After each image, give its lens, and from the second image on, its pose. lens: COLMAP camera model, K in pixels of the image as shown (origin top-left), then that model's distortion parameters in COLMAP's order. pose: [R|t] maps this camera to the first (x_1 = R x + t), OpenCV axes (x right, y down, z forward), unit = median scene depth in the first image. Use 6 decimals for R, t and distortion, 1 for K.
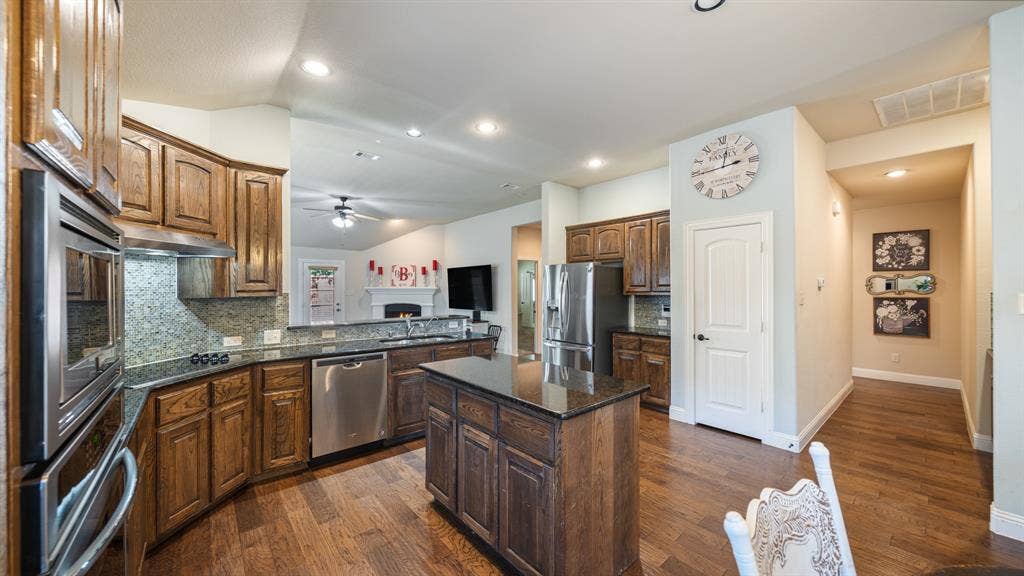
lens RADIAL K [[366.6, 0, 512.0], [0, 366.6, 288.0], [0, 0, 1]] dist [-0.000376, 0.000011]
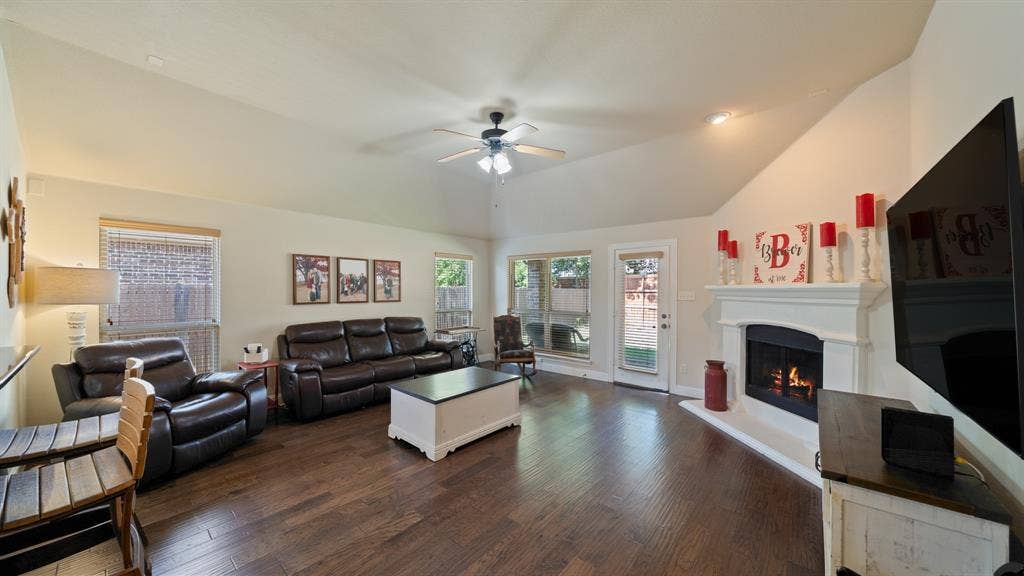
lens RADIAL K [[350.9, 0, 512.9], [0, 350.9, 291.7], [0, 0, 1]] dist [-0.000473, -0.000032]
pose [[0.166500, 0.004905, -0.986029, 0.043737], [0.000714, 0.999987, 0.005095, 0.004890], [0.986041, -0.001552, 0.166494, 1.084956]]
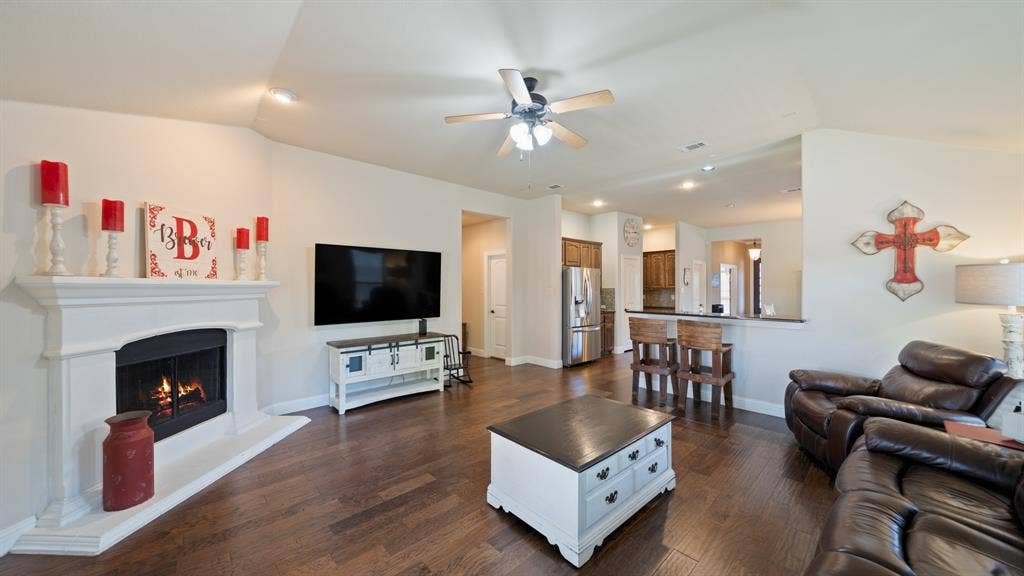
lens RADIAL K [[366.6, 0, 512.0], [0, 366.6, 288.0], [0, 0, 1]] dist [-0.000376, 0.000011]
pose [[-0.055686, -0.001671, 0.998447, -1.052185], [-0.002762, 0.999995, 0.001520, 0.005652], [-0.998444, -0.002673, -0.055691, 1.205478]]
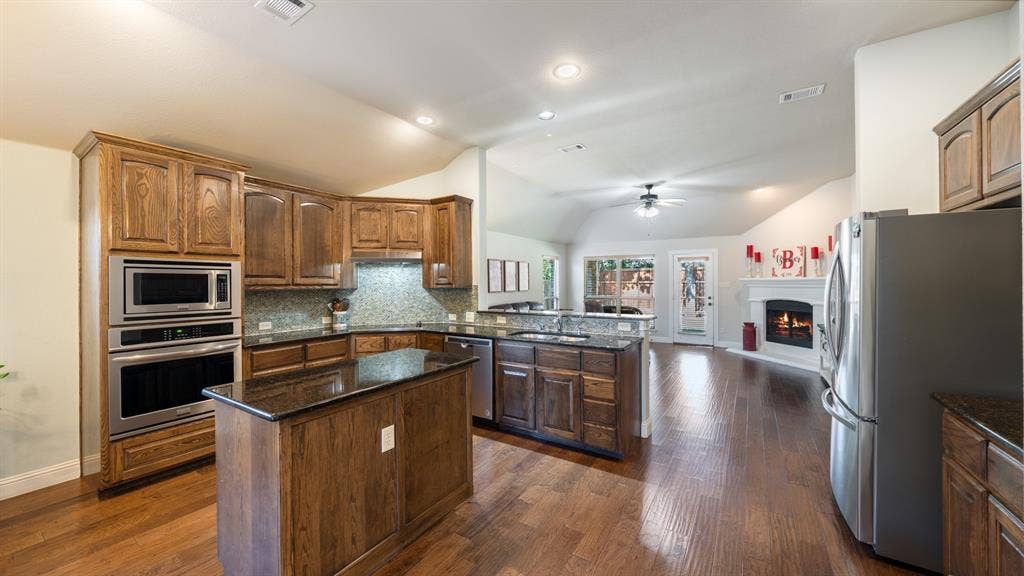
lens RADIAL K [[372.5, 0, 508.7], [0, 372.5, 282.7], [0, 0, 1]] dist [0.000050, -0.000011]
pose [[0.286459, -0.001628, -0.958091, 0.418926], [0.009568, 0.999954, 0.001161, 0.002611], [0.958045, -0.009499, 0.286461, 0.426072]]
